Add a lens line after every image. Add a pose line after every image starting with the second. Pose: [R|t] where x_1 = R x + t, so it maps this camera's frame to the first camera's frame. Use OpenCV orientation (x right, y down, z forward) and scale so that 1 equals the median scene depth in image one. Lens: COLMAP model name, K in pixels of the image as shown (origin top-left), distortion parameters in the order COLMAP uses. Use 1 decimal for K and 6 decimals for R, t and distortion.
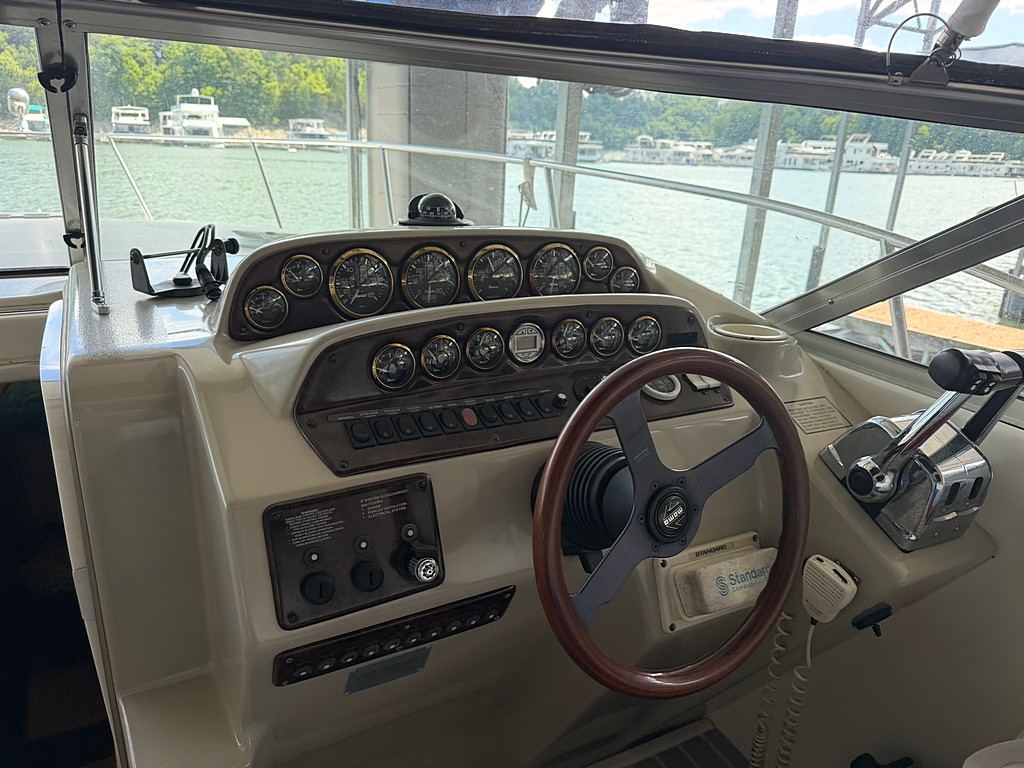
lens RADIAL K [[717.7, 0, 522.6], [0, 717.7, 384.4], [0, 0, 1]] dist [0.067925, -0.094979]
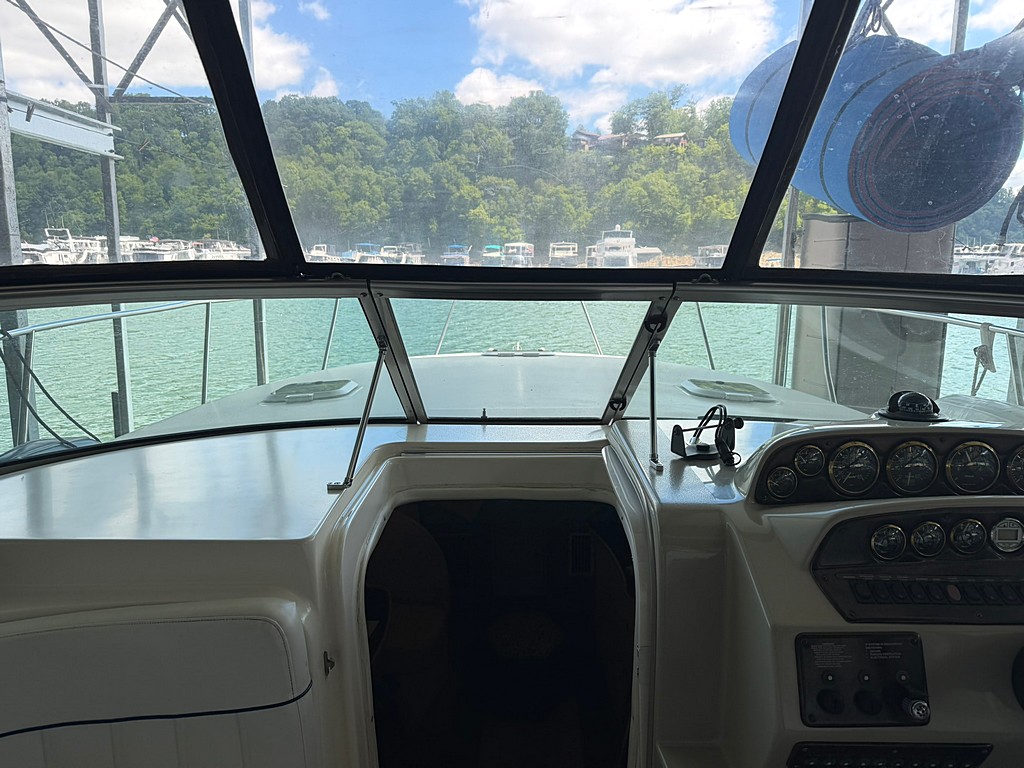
lens RADIAL K [[717.7, 0, 513.6], [0, 717.7, 391.2], [0, 0, 1]] dist [0.067925, -0.094979]
pose [[0.858446, 0.047614, -0.510689, -0.096364], [-0.122118, 0.986022, -0.113344, -0.058062], [0.498154, 0.159664, 0.852261, -0.462079]]
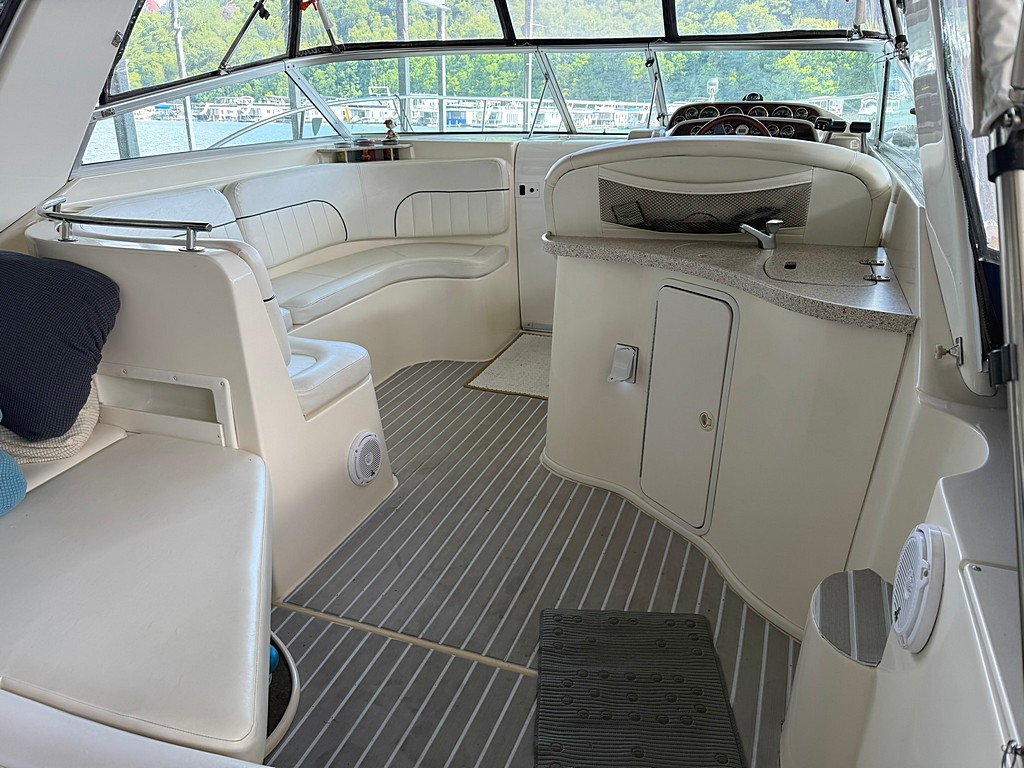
lens RADIAL K [[717.7, 0, 523.0], [0, 717.7, 386.4], [0, 0, 1]] dist [0.067925, -0.094979]
pose [[0.617568, 0.234025, -0.750894, 2.165910], [-0.222685, 0.967669, 0.118439, 0.905400], [0.754335, 0.094069, 0.649715, -1.809112]]
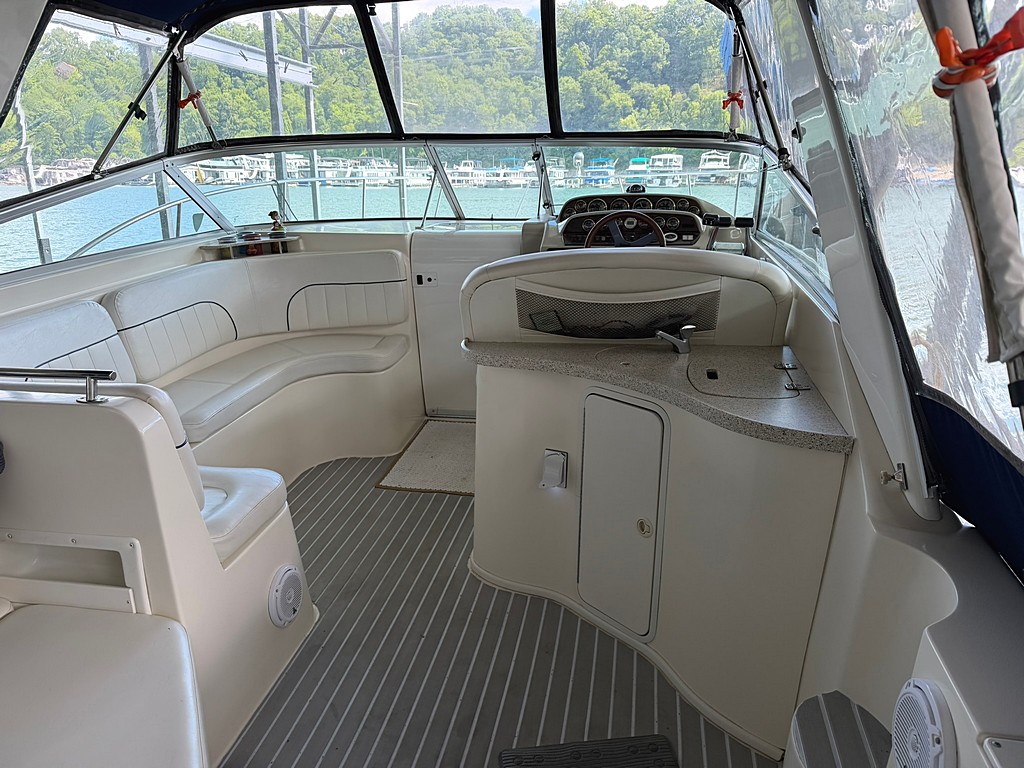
lens RADIAL K [[717.7, 0, 511.9], [0, 717.7, 381.3], [0, 0, 1]] dist [0.067925, -0.094979]
pose [[0.740309, 0.135227, -0.658526, 1.981300], [-0.168840, 0.985563, 0.012575, 0.748787], [0.650720, 0.101876, 0.752453, -1.910437]]
